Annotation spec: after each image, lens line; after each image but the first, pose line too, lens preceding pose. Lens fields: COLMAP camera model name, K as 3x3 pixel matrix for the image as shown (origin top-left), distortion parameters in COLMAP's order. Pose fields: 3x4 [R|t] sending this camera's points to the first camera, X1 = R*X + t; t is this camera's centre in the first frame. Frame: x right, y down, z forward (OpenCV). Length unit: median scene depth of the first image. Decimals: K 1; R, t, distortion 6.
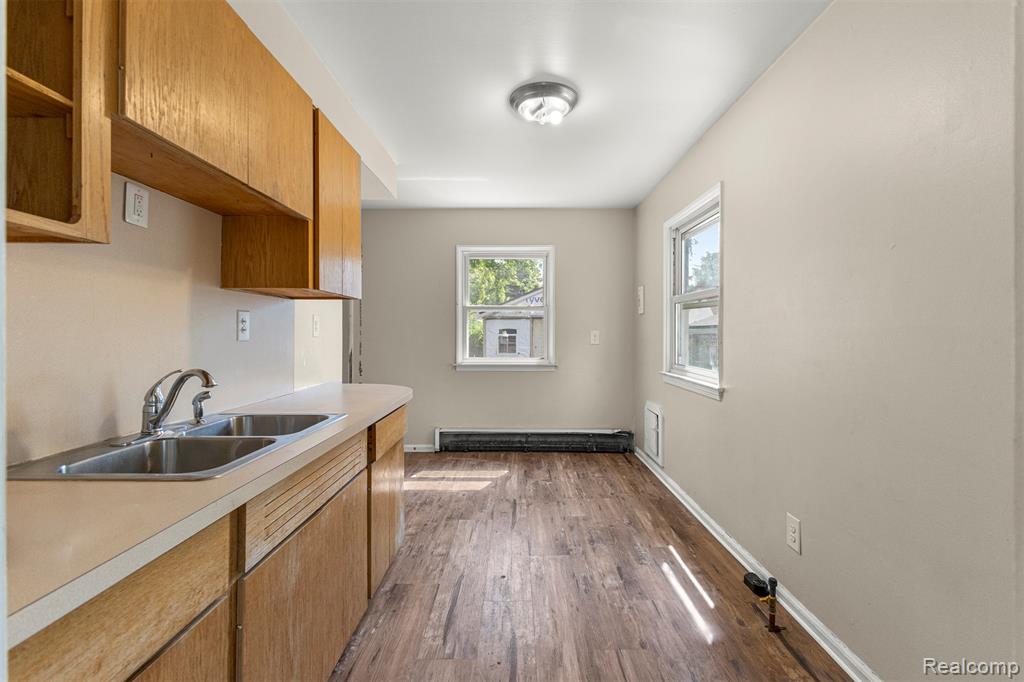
lens RADIAL K [[444.2, 0, 516.9], [0, 444.2, 334.6], [0, 0, 1]] dist [0.009127, -0.001365]
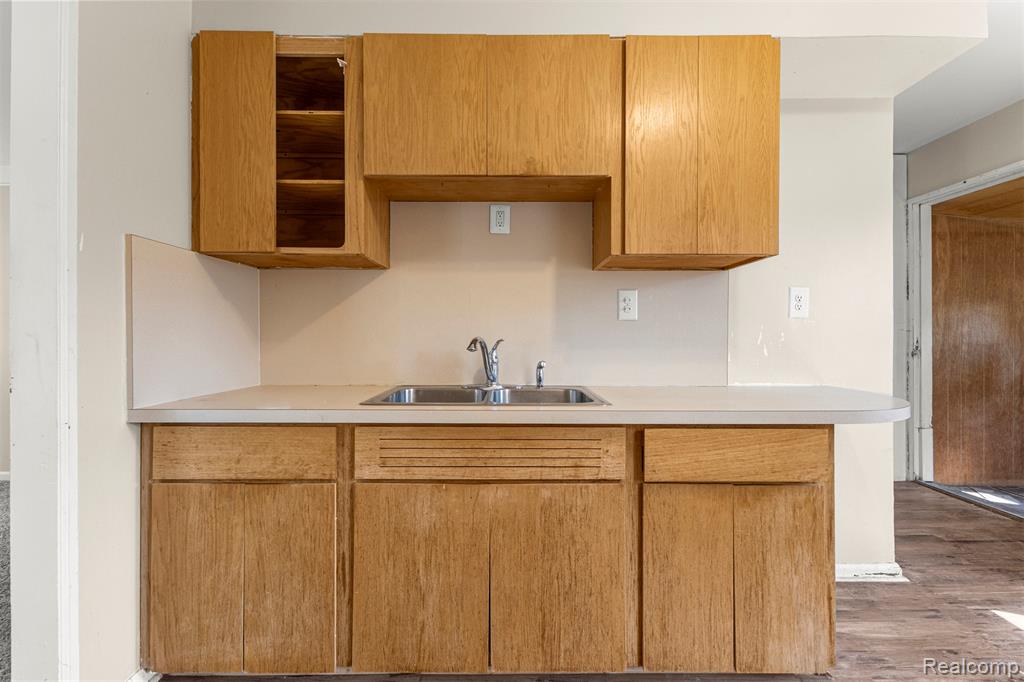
lens RADIAL K [[444.2, 0, 508.4], [0, 444.2, 340.1], [0, 0, 1]] dist [0.009127, -0.001365]
pose [[-0.003221, 0.005013, -0.999982, 0.304156], [-0.003526, 0.999981, 0.005024, 0.044713], [0.999989, 0.003542, -0.003203, 0.611206]]
